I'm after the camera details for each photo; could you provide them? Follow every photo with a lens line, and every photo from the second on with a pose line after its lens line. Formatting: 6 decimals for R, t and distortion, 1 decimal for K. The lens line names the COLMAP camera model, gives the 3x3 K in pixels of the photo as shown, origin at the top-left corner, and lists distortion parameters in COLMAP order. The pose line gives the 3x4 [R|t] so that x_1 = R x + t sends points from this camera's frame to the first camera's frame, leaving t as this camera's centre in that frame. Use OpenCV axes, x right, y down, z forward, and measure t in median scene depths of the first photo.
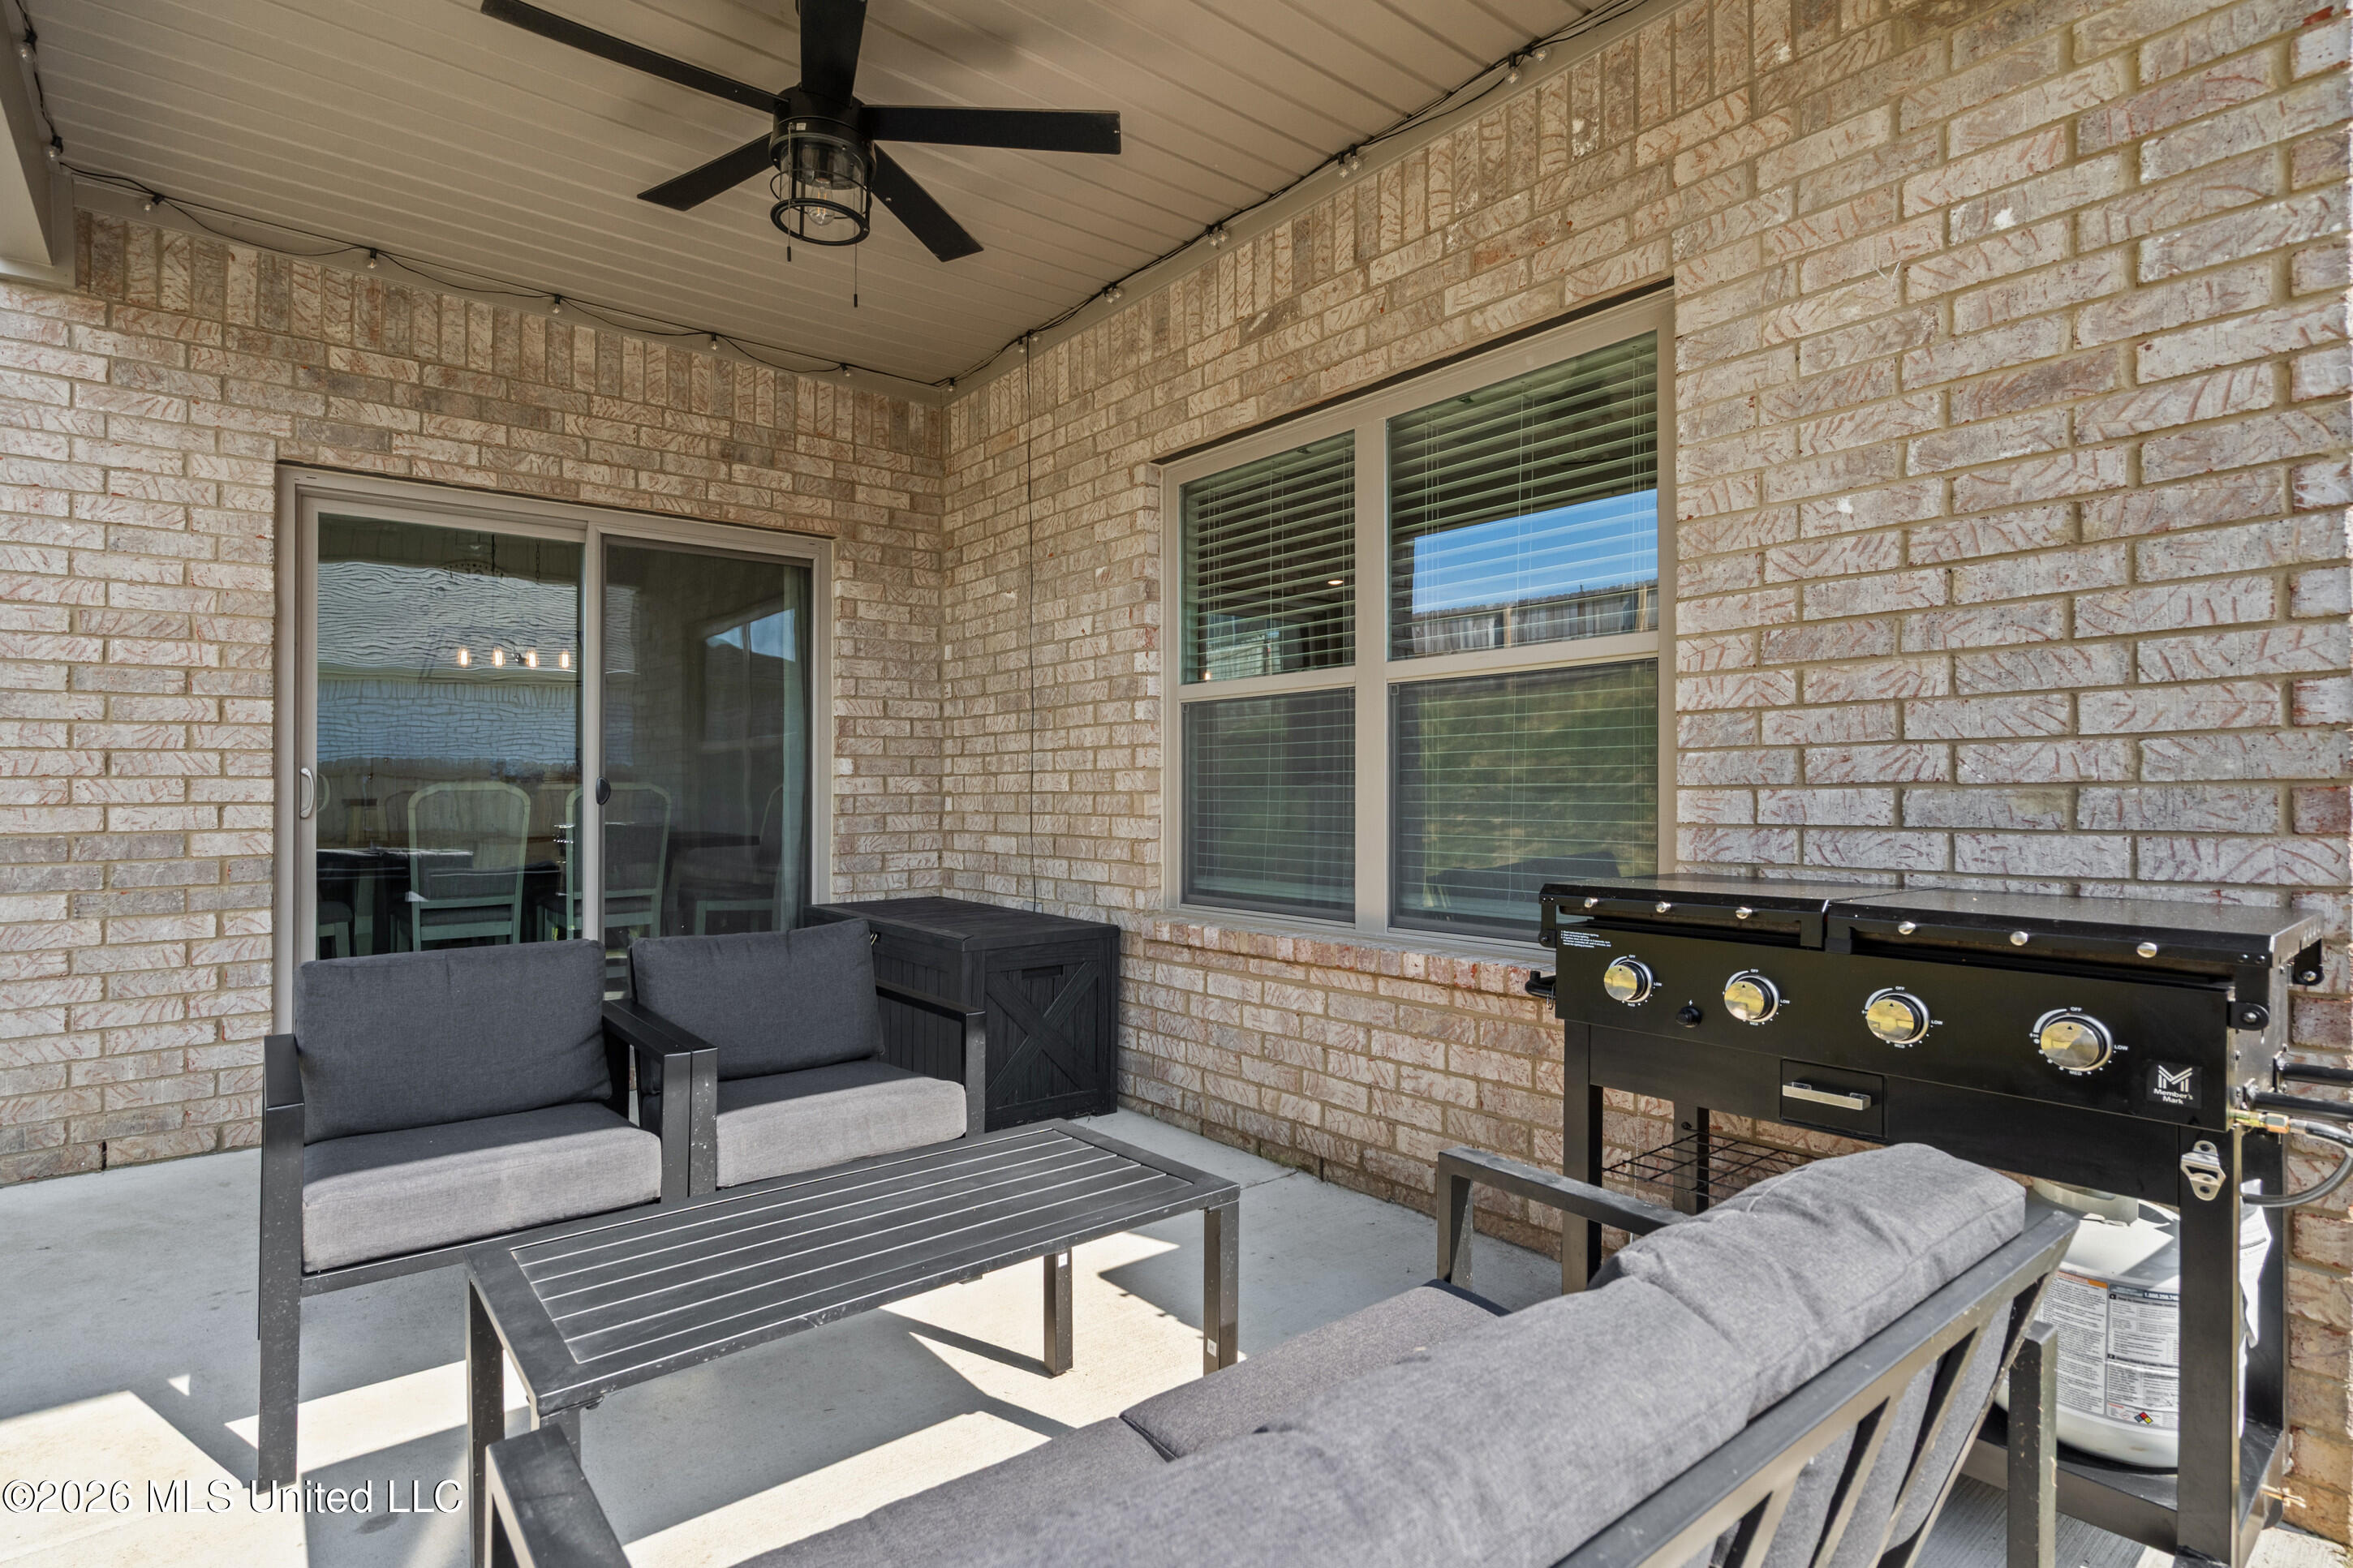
lens RADIAL K [[1168.1, 0, 1176.4], [0, 1168.1, 796.3], [0, 0, 1]] dist [0.007180, 0.000526]
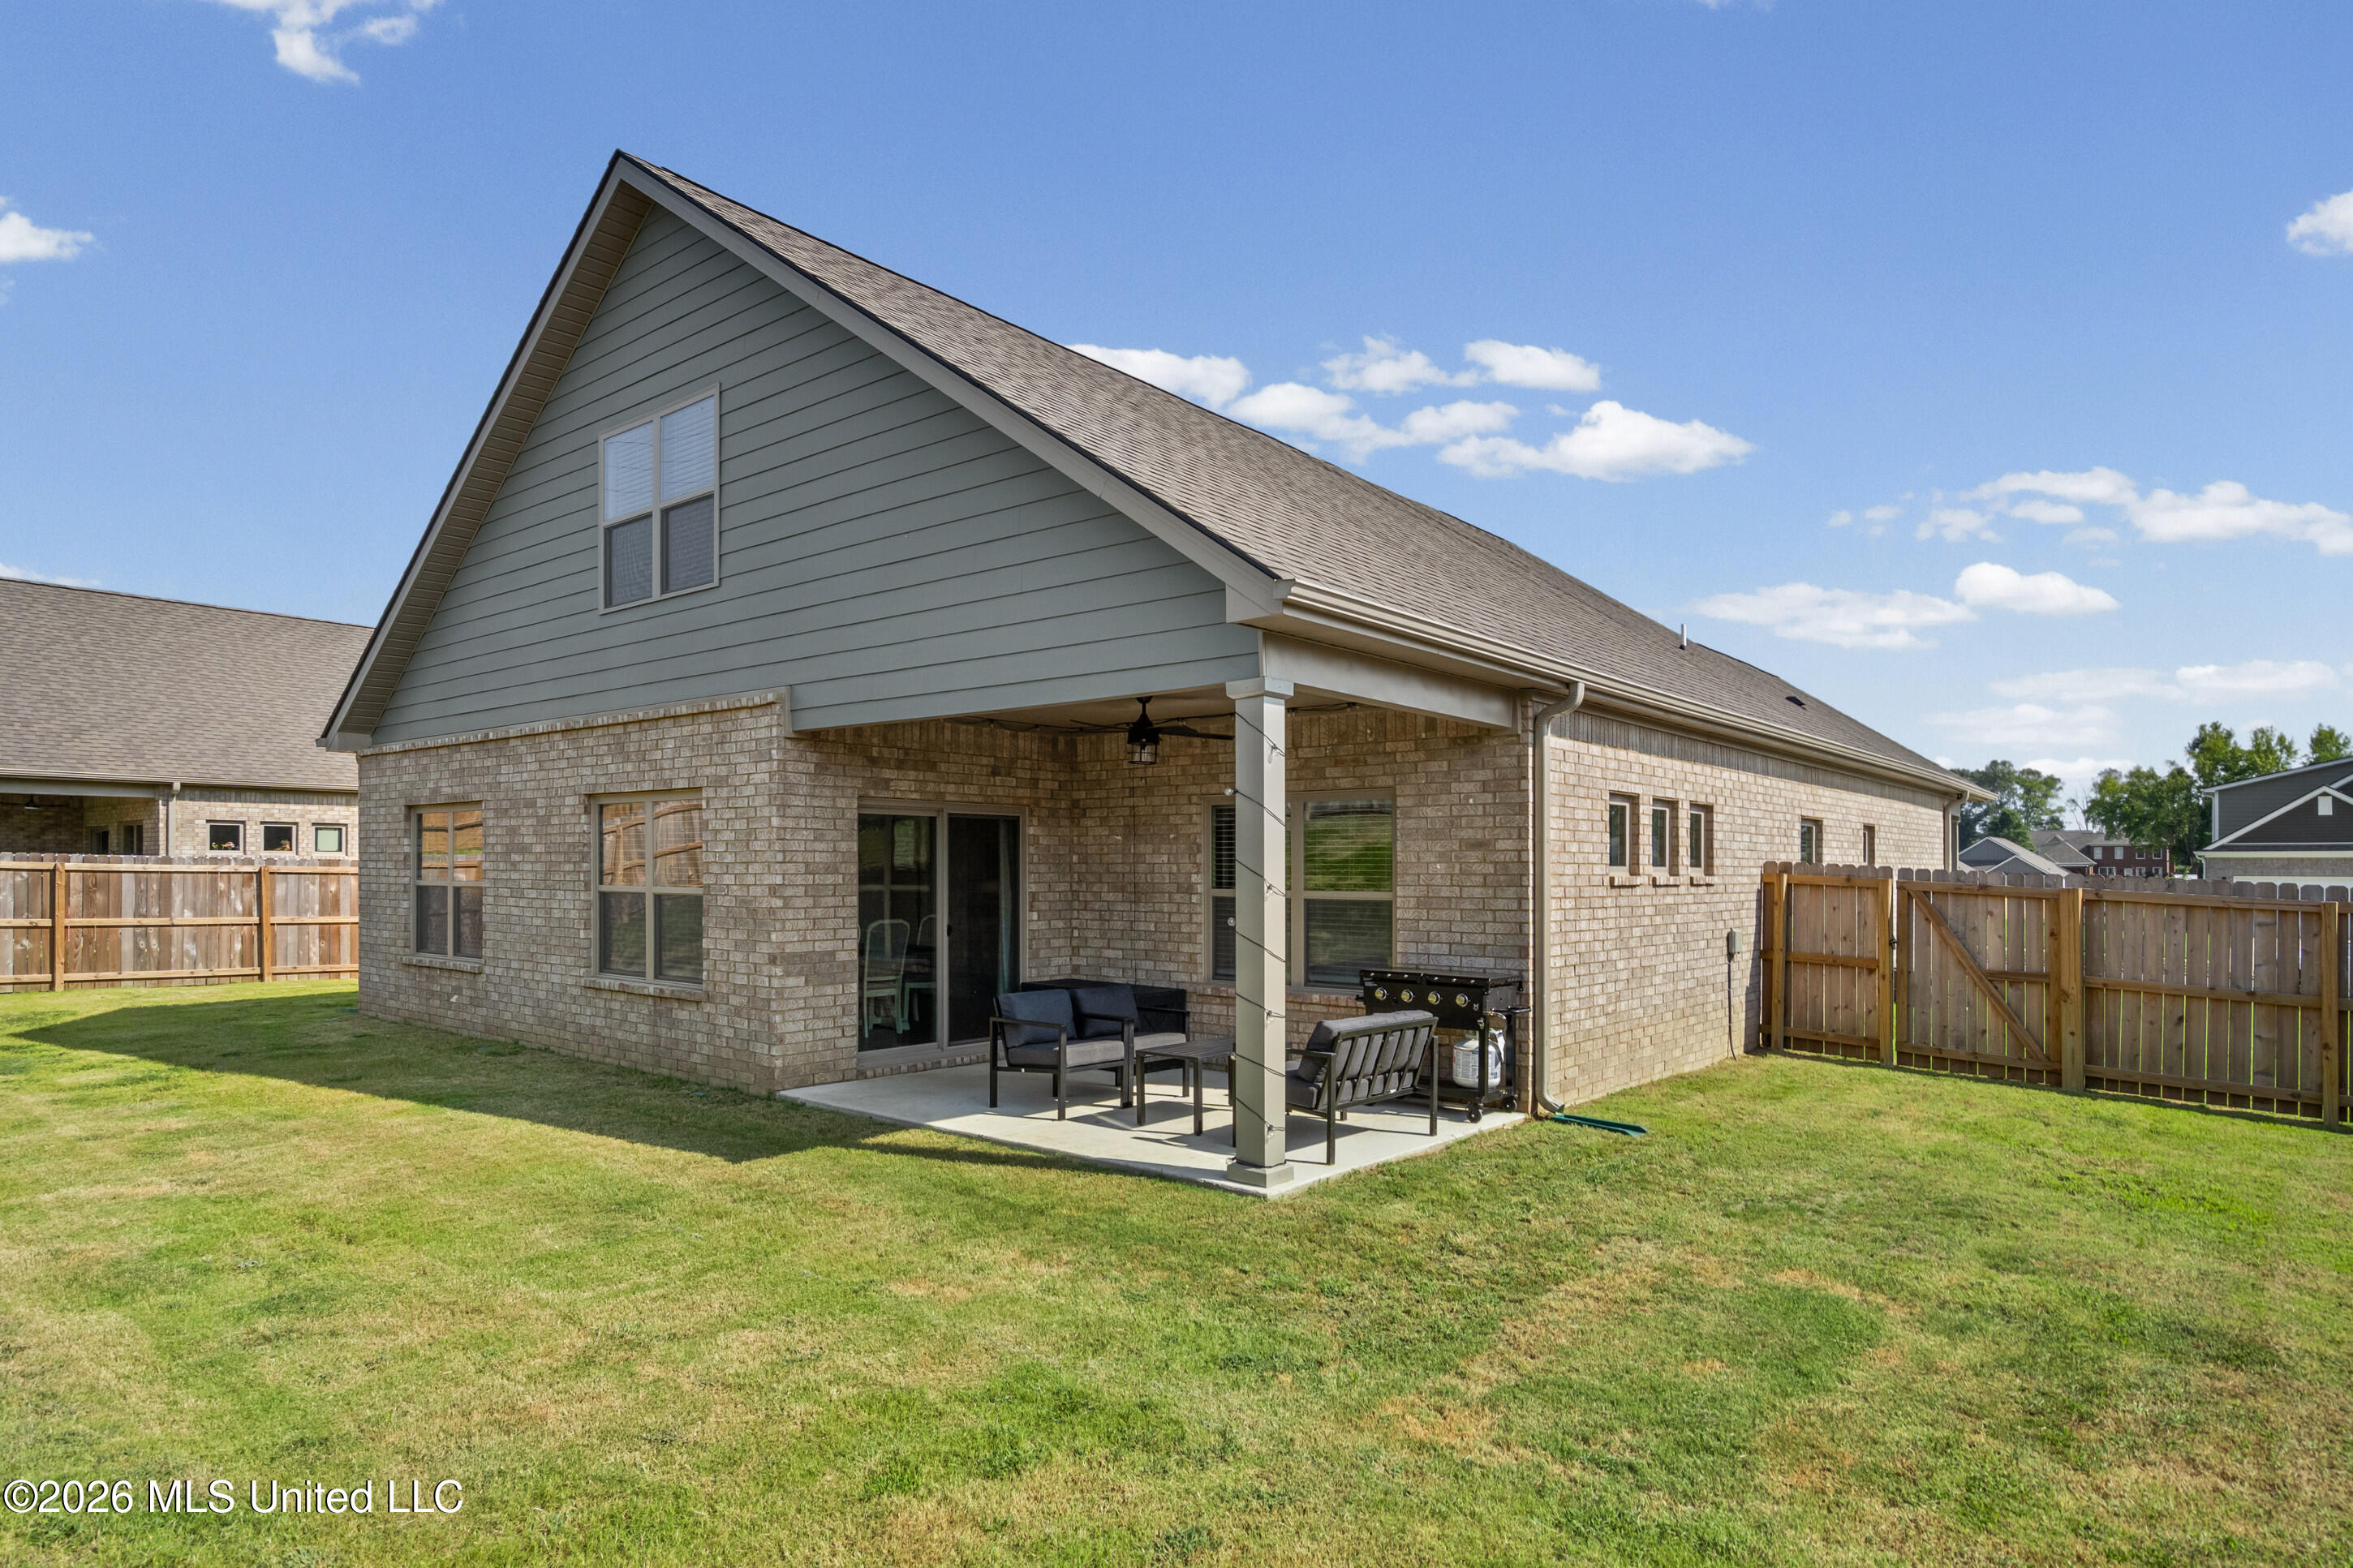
lens RADIAL K [[1332.2, 0, 1173.2], [0, 1332.2, 776.7], [0, 0, 1]] dist [-0.001702, -0.000043]
pose [[0.982700, 0.024073, 0.183631, -0.577096], [-0.010228, 0.997057, -0.075977, -0.114094], [-0.184920, 0.072784, 0.980055, -1.674888]]
